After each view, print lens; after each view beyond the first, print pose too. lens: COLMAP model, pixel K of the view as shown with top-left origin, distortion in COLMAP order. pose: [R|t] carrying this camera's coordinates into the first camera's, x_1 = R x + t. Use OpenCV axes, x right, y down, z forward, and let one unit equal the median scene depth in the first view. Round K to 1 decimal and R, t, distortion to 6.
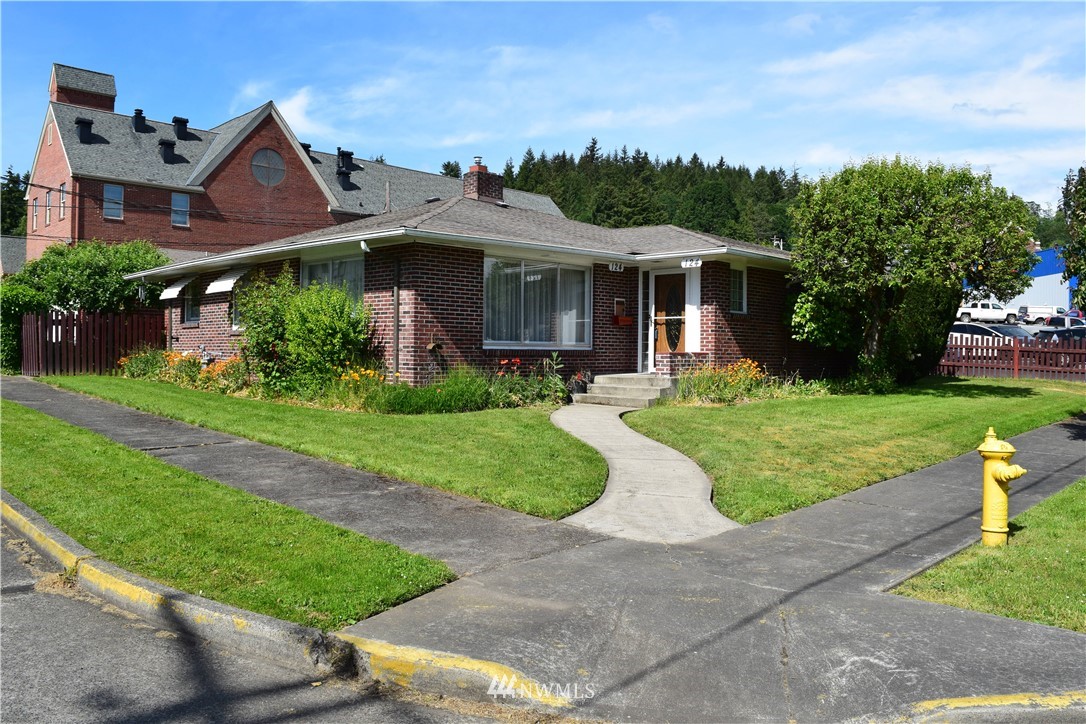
lens RADIAL K [[856.7, 0, 547.3], [0, 856.7, 359.5], [0, 0, 1]] dist [-0.107130, 0.042542]
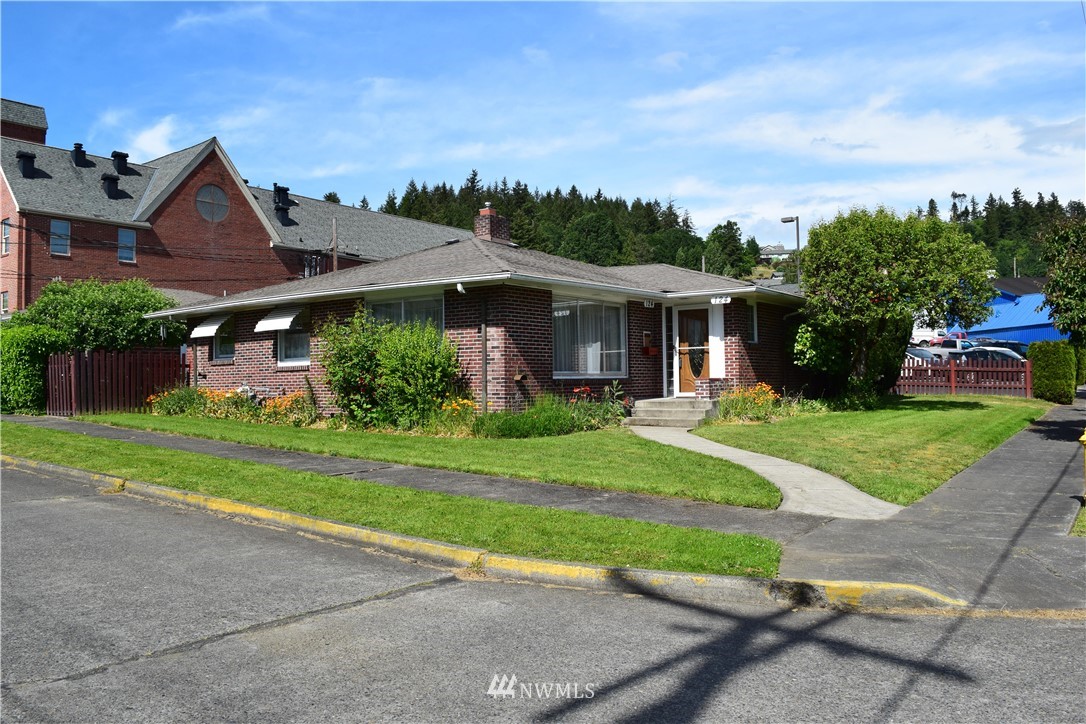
lens RADIAL K [[856.7, 0, 548.1], [0, 856.7, 357.4], [0, 0, 1]] dist [-0.107130, 0.042542]
pose [[0.989147, -0.018563, 0.145751, -0.195193], [0.023984, 0.999081, -0.035531, -0.000621], [-0.144957, 0.038641, 0.988683, -0.082021]]
